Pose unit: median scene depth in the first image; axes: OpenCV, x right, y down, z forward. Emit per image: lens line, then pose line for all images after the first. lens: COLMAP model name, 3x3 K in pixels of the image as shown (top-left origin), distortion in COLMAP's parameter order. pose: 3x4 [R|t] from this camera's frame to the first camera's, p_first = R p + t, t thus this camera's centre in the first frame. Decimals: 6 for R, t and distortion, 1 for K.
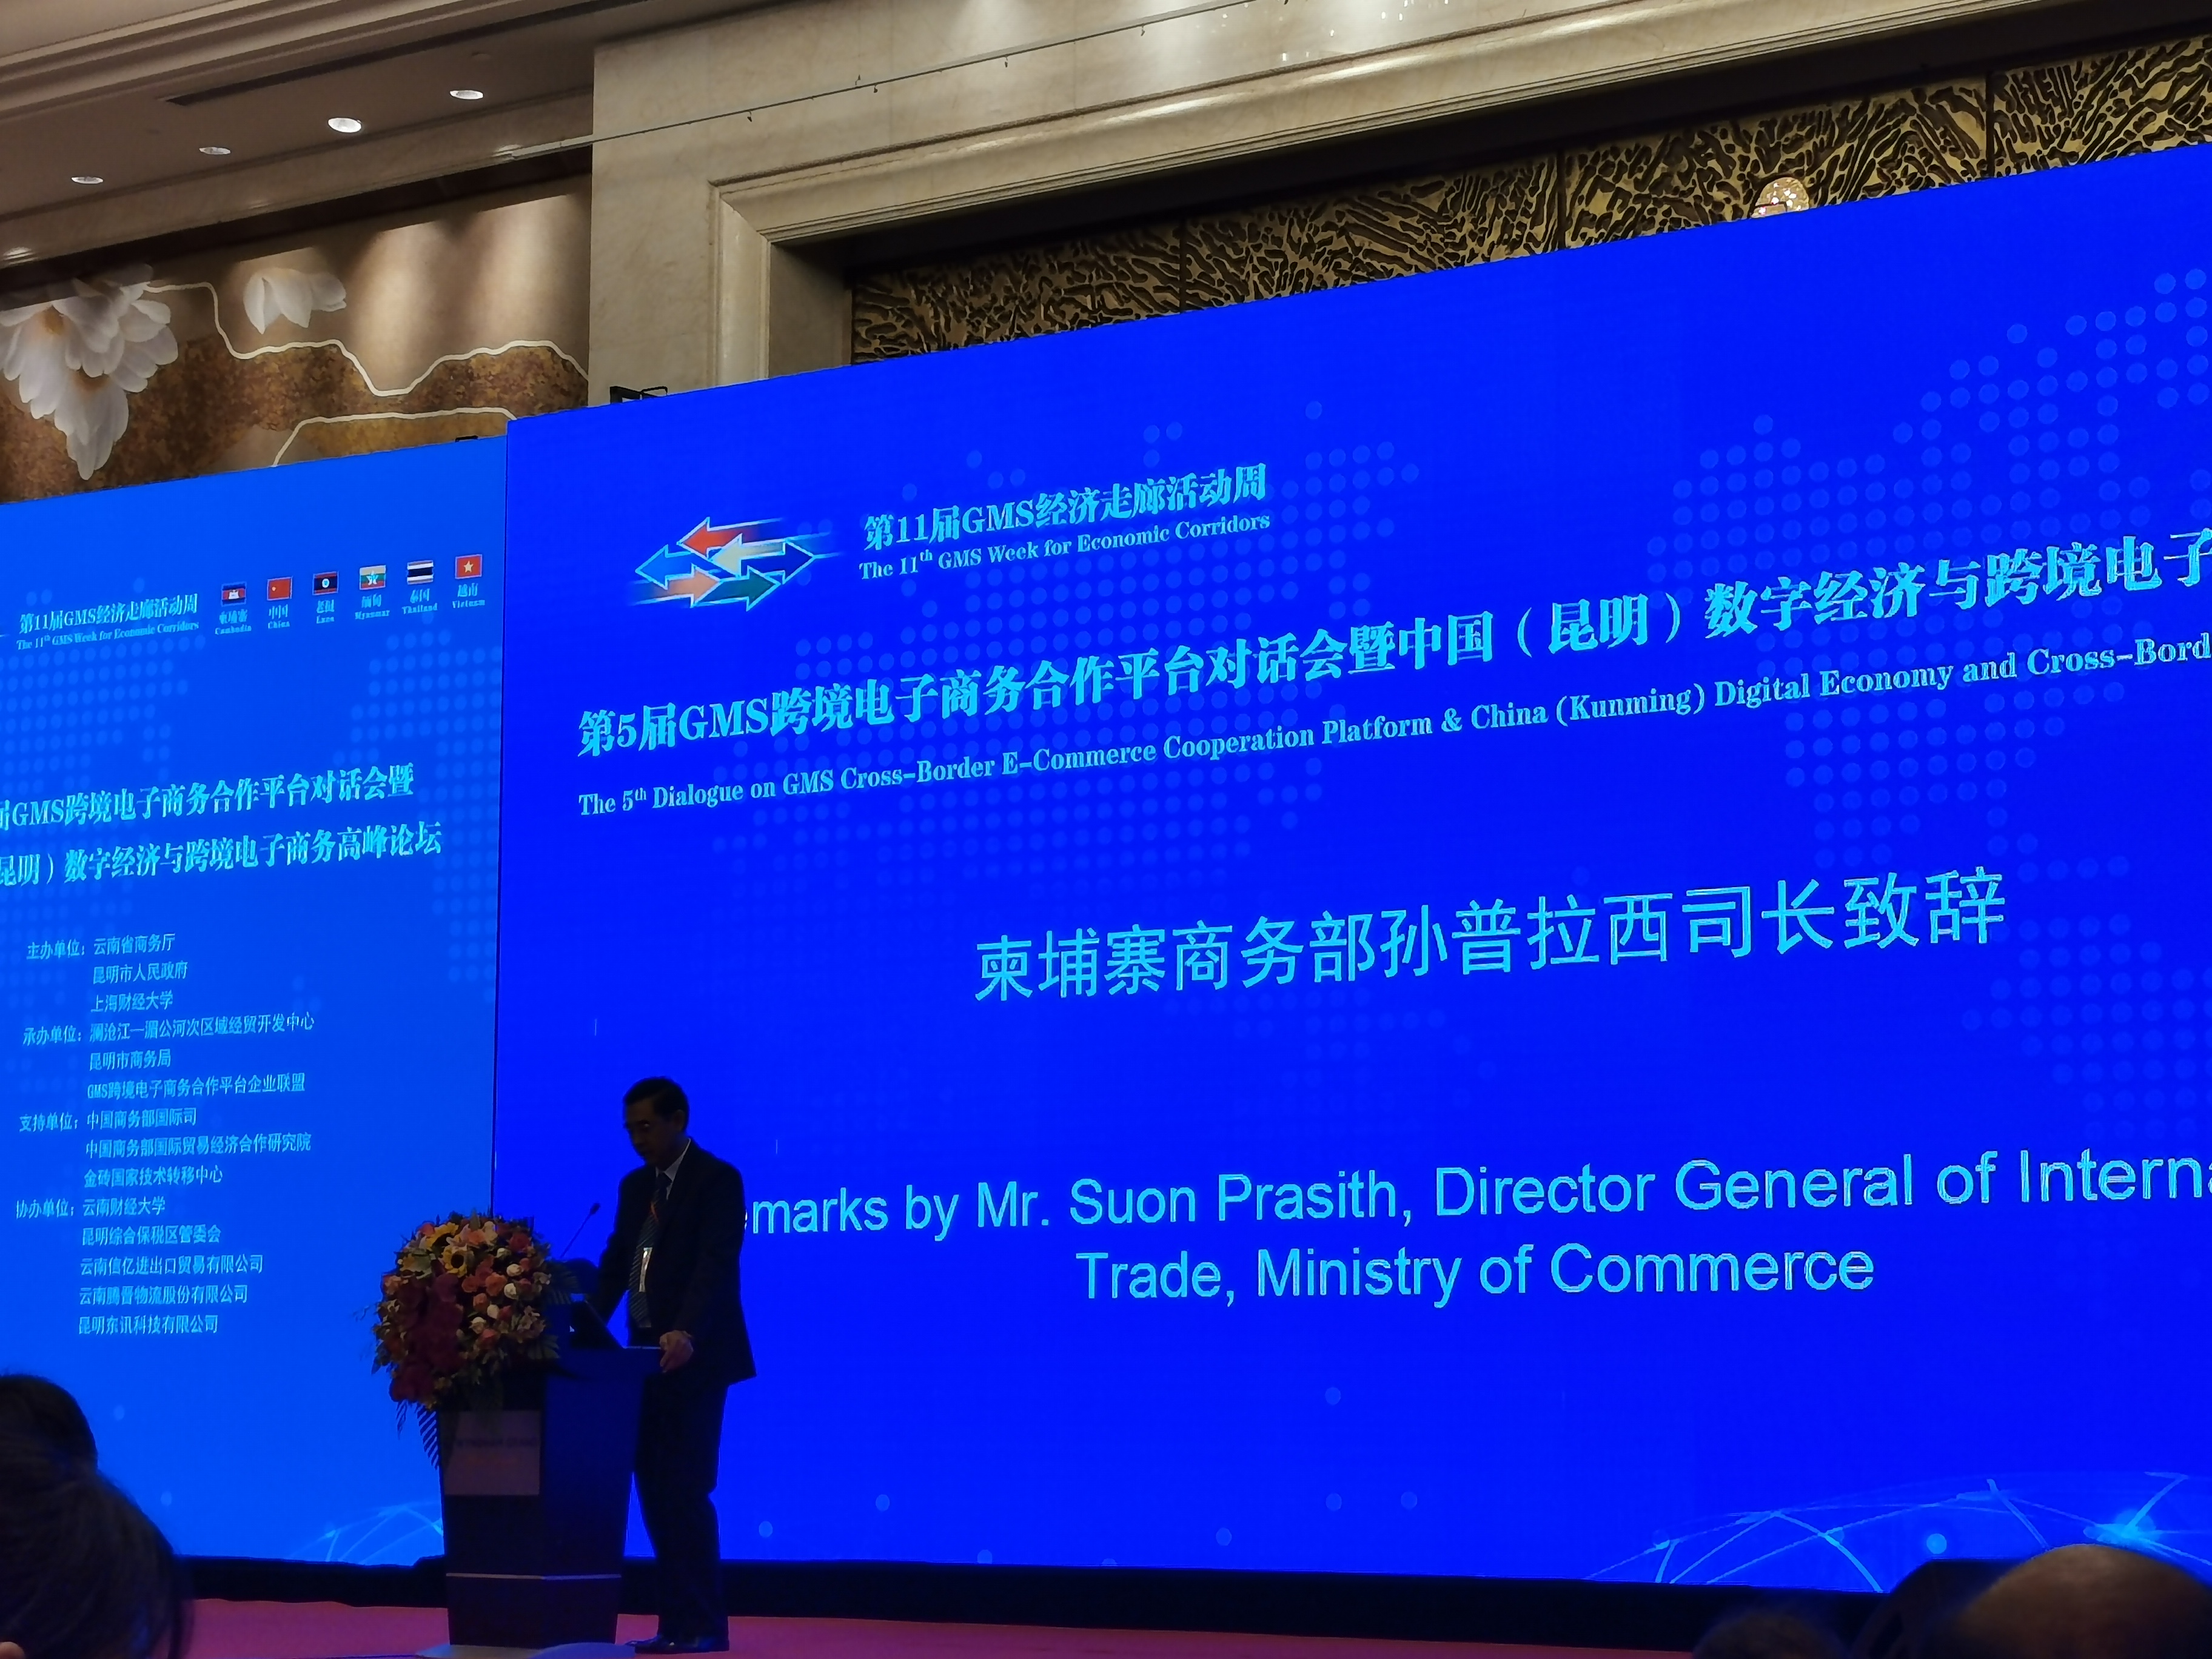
lens RADIAL K [[4786.7, 0, 1112.9], [0, 4786.7, 670.1], [0, 0, 1]] dist [0.399634, -4.140134]
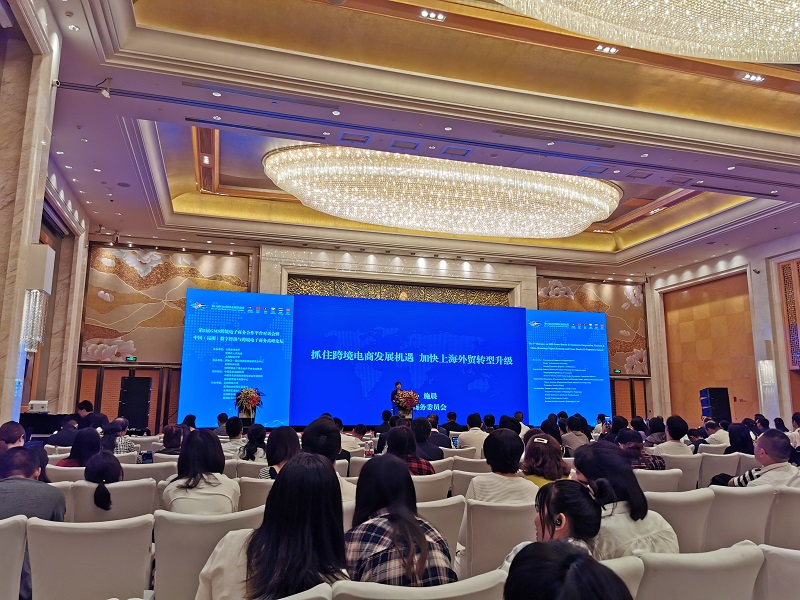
lens RADIAL K [[620.2, 0, 400.0], [0, 620.2, 300.0], [0, 0, 1]] dist [0.044286, -0.069353]
pose [[0.581506, 0.142936, 0.800887, -0.953628], [-0.125650, 0.988412, -0.085172, 0.031512], [-0.803780, -0.051104, 0.592727, 0.199110]]
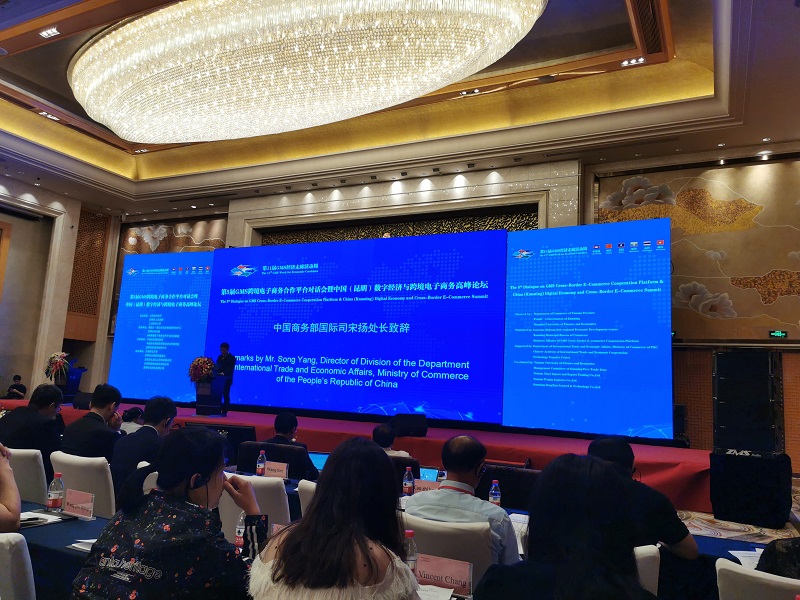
lens RADIAL K [[620.2, 0, 400.0], [0, 620.2, 300.0], [0, 0, 1]] dist [0.044286, -0.069353]
pose [[0.980798, 0.077775, 0.178846, -0.011977], [-0.079534, 0.996829, 0.002676, 0.001318], [-0.178071, -0.016849, 0.983873, 0.008959]]
